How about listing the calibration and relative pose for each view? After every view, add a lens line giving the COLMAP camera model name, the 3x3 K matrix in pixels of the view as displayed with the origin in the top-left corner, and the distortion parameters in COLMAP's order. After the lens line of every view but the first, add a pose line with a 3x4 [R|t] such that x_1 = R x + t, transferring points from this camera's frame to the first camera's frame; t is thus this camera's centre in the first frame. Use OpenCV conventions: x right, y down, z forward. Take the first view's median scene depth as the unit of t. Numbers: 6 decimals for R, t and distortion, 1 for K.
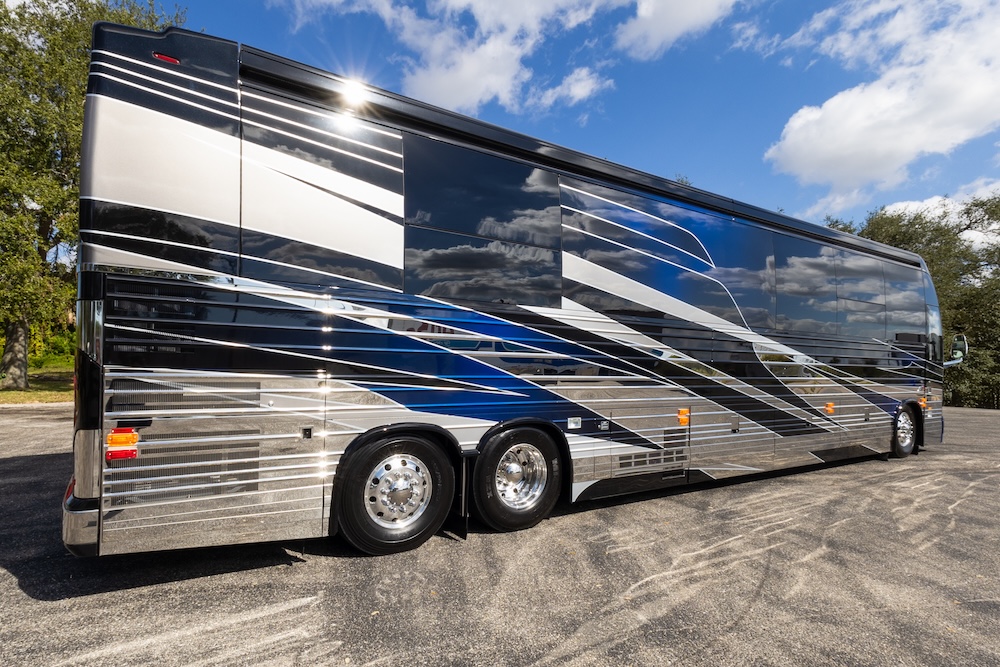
lens RADIAL K [[533.4, 0, 456.1], [0, 533.4, 343.1], [0, 0, 1]] dist [0.014830, 0.001176]
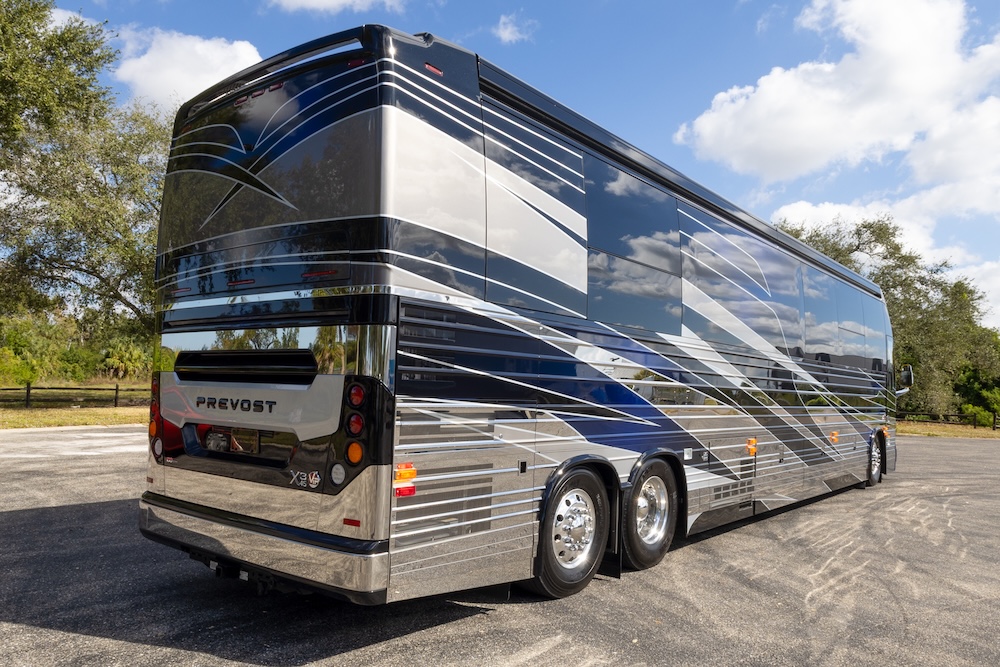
lens RADIAL K [[735.6, 0, 499.5], [0, 735.6, 331.1], [0, 0, 1]] dist [0.027920, -0.010693]
pose [[0.943487, 0.033188, 0.329743, -0.596062], [-0.021346, 0.998993, -0.039469, -0.014759], [-0.330721, 0.030200, 0.943245, -0.173902]]
